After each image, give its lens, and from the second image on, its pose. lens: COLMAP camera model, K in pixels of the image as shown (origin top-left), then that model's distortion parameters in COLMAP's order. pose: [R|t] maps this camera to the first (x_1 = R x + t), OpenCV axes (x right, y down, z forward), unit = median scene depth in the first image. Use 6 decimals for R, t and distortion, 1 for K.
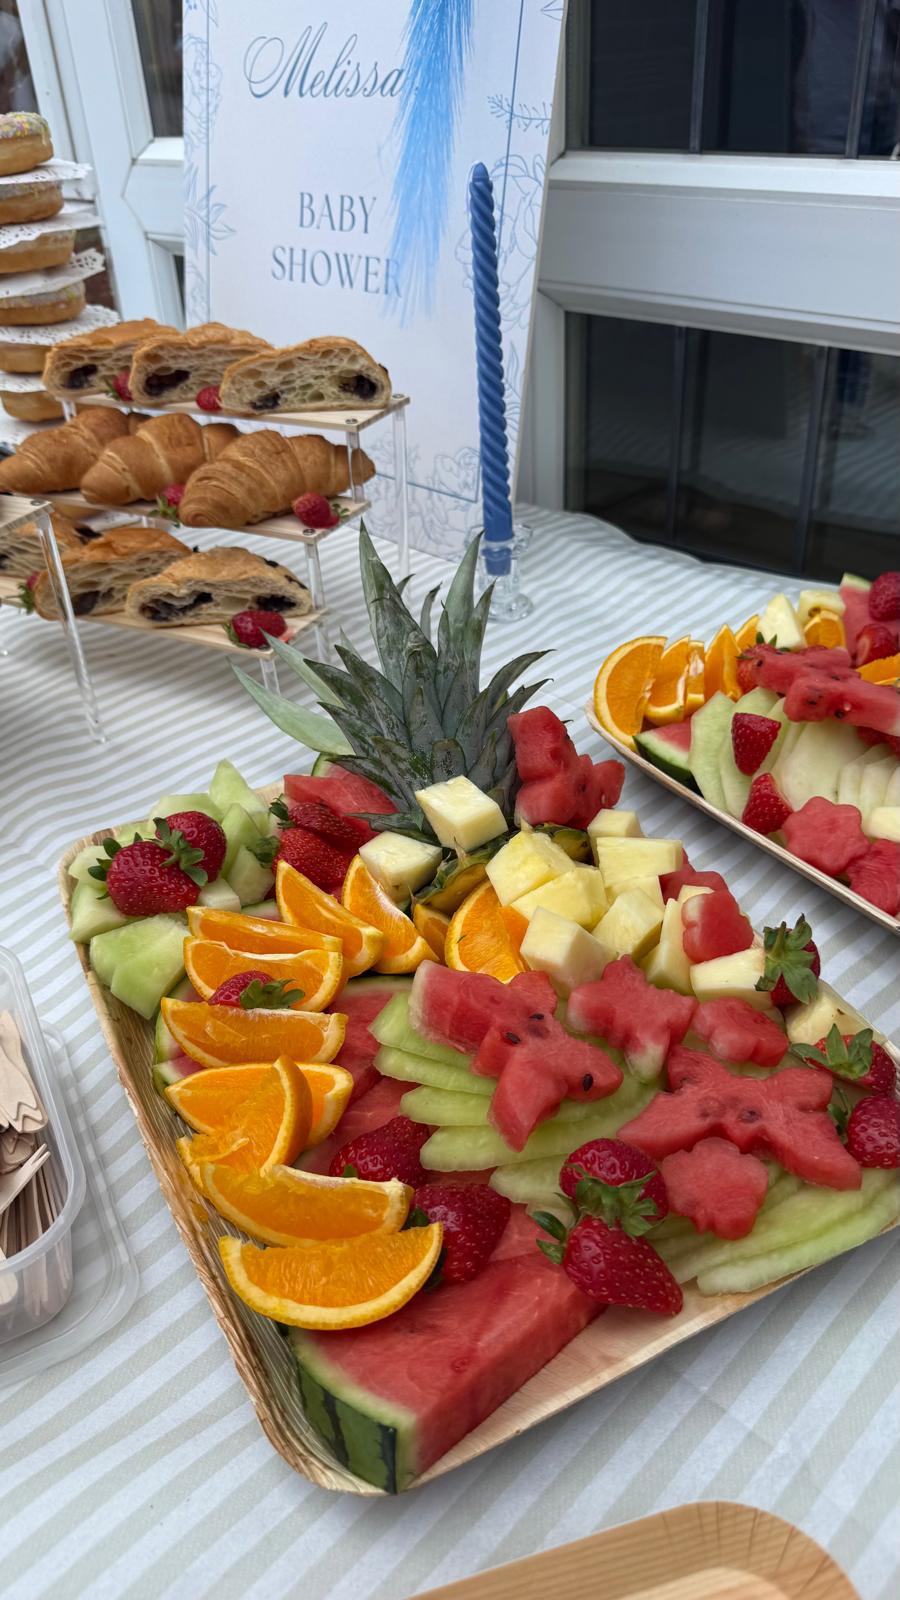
lens RADIAL K [[1171.2, 0, 430.0], [0, 1171.2, 799.7], [0, 0, 1]] dist [0.048215, -0.074474]
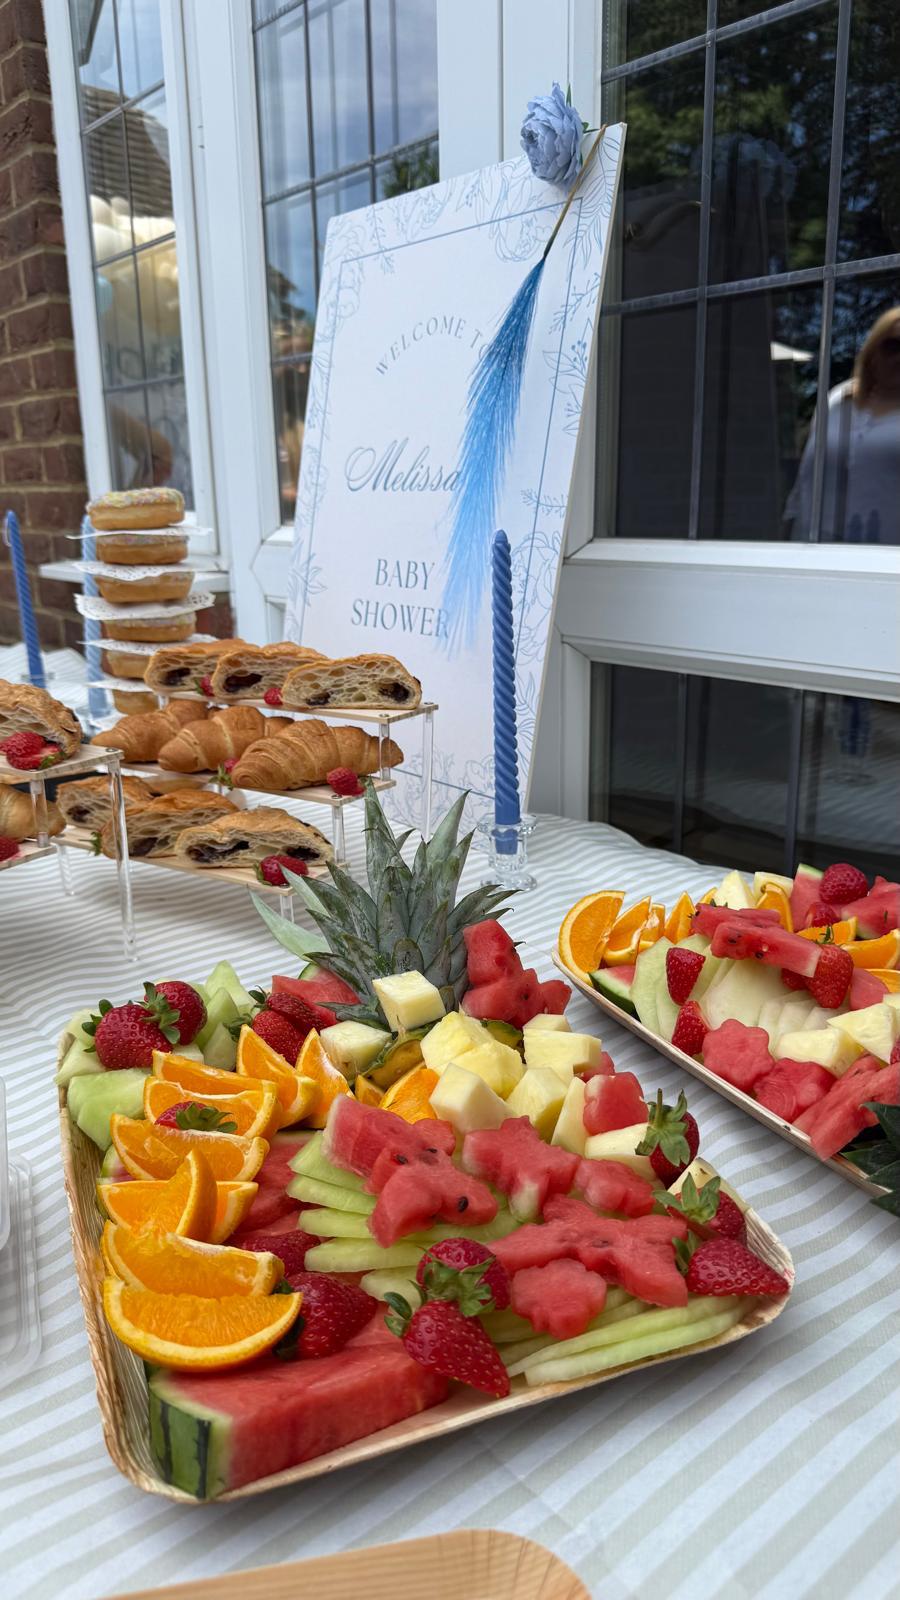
lens RADIAL K [[1171.2, 0, 460.2], [0, 1171.2, 792.2], [0, 0, 1]] dist [0.048215, -0.074474]
pose [[0.995080, 0.062881, -0.076568, 0.144978], [-0.083985, 0.945328, -0.315123, 0.167404], [0.052566, 0.320003, 0.945957, -0.141825]]
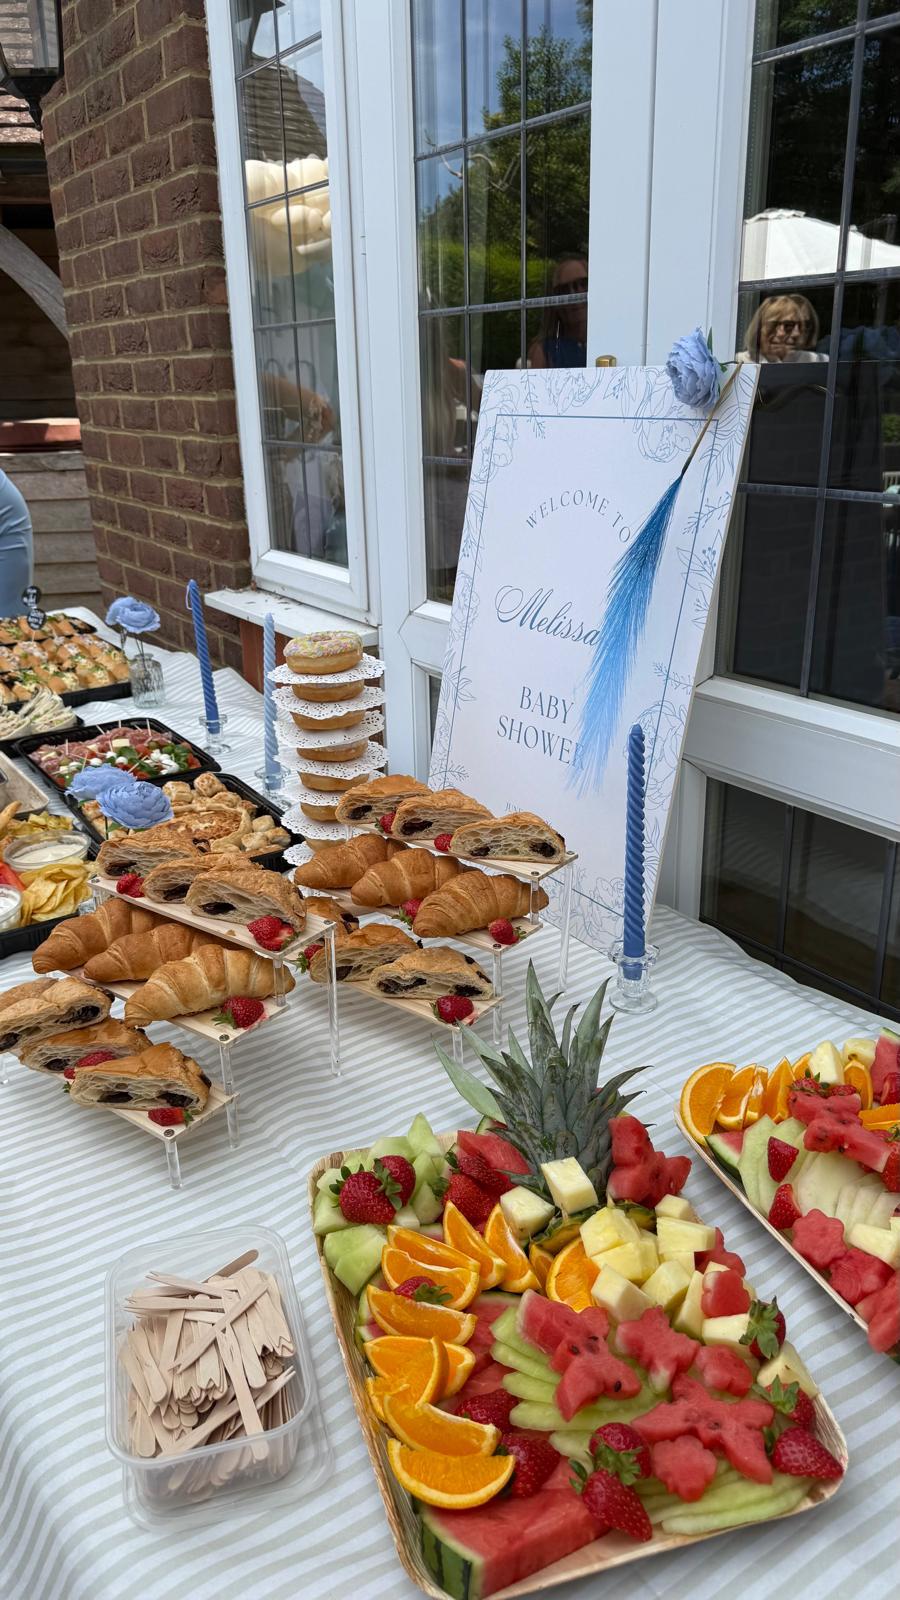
lens RADIAL K [[1171.2, 0, 435.5], [0, 1171.2, 770.9], [0, 0, 1]] dist [0.048215, -0.074474]
pose [[0.980969, 0.096587, -0.168437, 0.060075], [-0.133349, 0.965687, -0.222861, -0.138718], [0.141132, 0.241081, 0.960188, -0.609190]]
